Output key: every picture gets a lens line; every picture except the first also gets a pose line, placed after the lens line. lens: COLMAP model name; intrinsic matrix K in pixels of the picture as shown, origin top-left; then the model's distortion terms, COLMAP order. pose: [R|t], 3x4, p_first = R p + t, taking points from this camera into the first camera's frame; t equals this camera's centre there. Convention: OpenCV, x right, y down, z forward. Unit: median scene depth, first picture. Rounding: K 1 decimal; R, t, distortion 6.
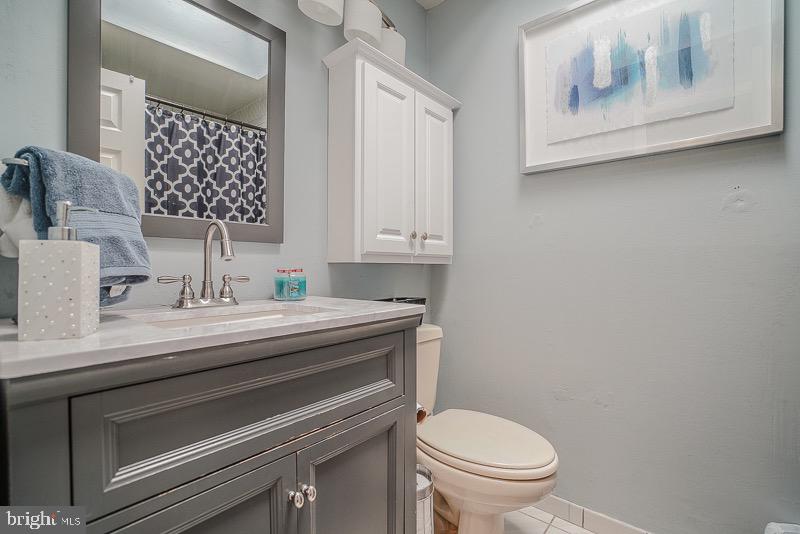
lens RADIAL K [[368.9, 0, 397.8], [0, 368.9, 265.0], [0, 0, 1]] dist [-0.066093, 0.024454]
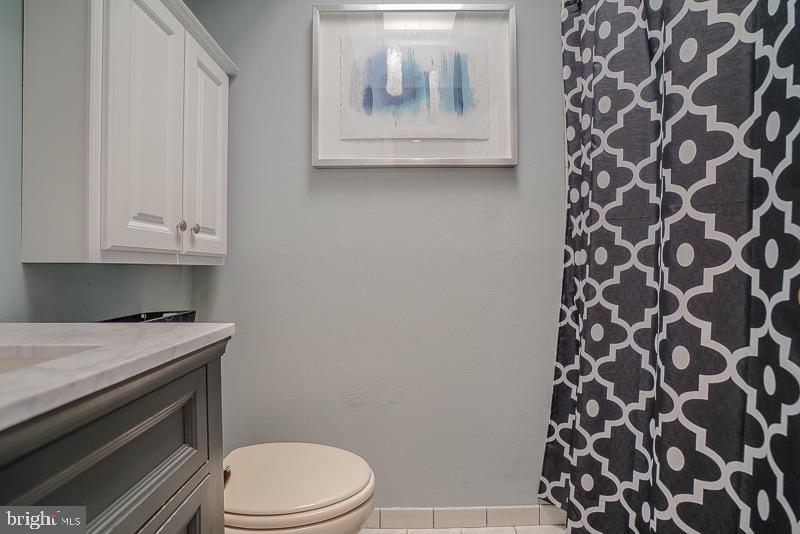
lens RADIAL K [[368.9, 0, 397.8], [0, 368.9, 265.0], [0, 0, 1]] dist [-0.066093, 0.024454]
pose [[0.755639, 0.002498, 0.654984, -0.107047], [0.002039, 0.999979, -0.006165, 0.001708], [-0.654985, 0.005994, 0.755618, 0.195853]]
